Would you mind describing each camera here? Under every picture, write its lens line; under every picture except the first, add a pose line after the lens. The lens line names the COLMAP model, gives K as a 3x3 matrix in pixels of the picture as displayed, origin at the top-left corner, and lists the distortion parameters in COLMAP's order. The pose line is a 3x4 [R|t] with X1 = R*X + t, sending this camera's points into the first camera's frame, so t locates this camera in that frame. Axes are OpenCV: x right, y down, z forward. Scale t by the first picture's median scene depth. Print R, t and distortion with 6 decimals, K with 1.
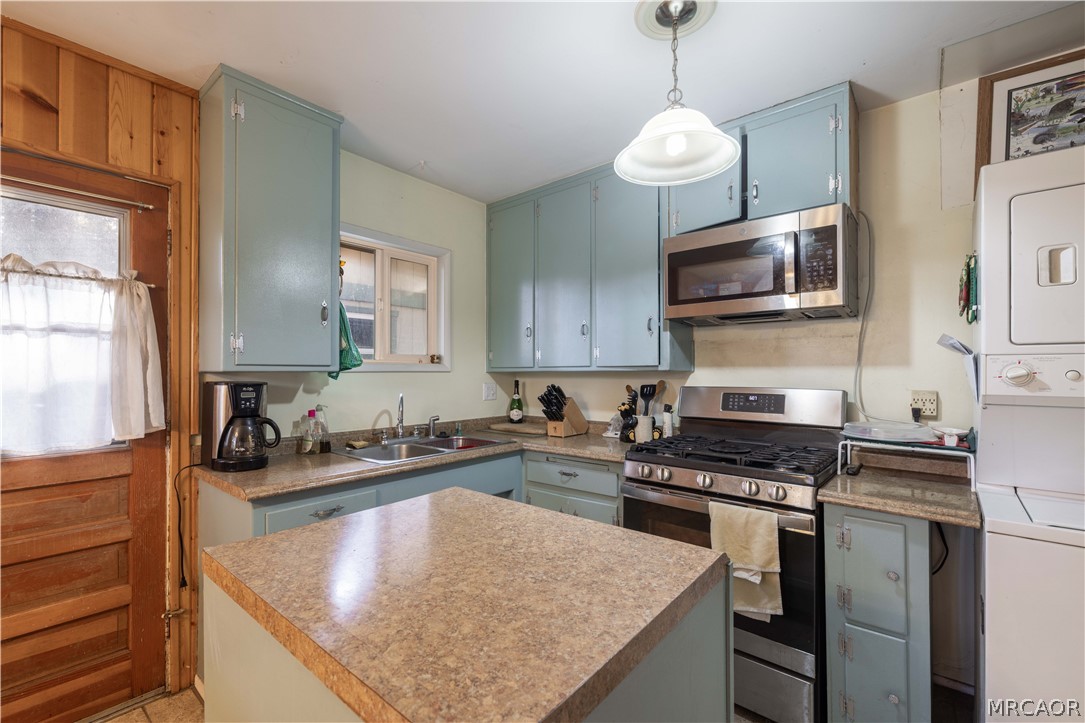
lens RADIAL K [[460.3, 0, 536.1], [0, 460.3, 365.1], [0, 0, 1]] dist [-0.000057, 0.000194]
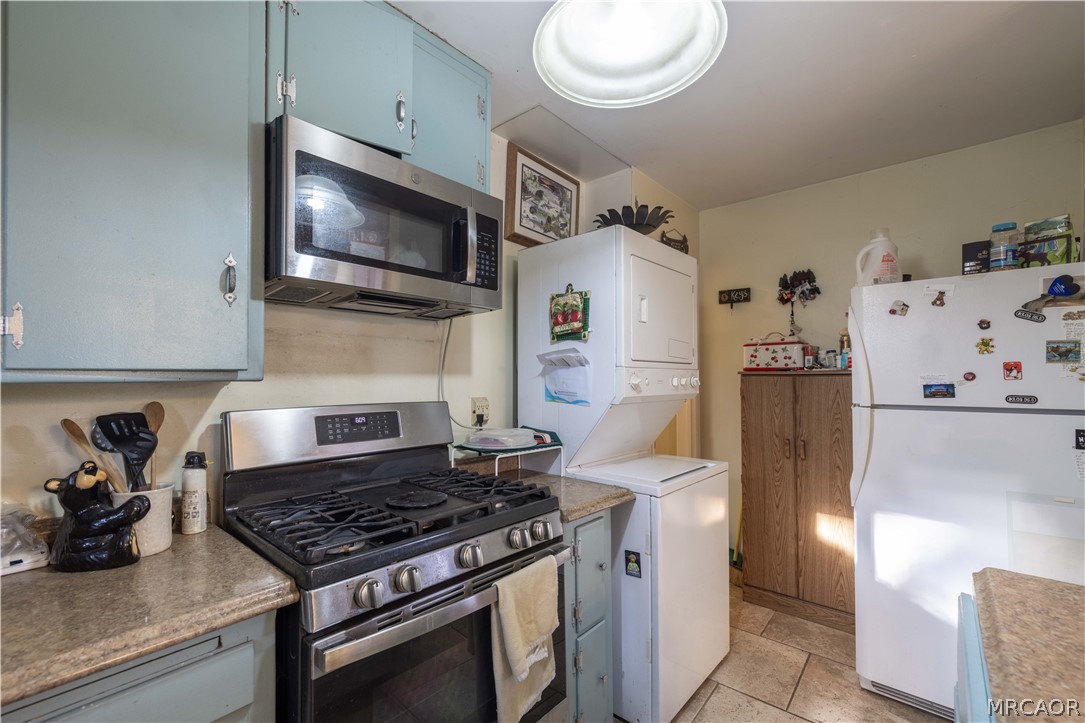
lens RADIAL K [[466.2, 0, 544.0], [0, 466.2, 370.4], [0, 0, 1]] dist [-0.000759, -0.000079]
pose [[0.008325, 0.017344, 0.999815, -0.221605], [-0.009171, 0.999809, -0.017268, 0.007670], [-0.999923, -0.009026, 0.008483, 0.732583]]
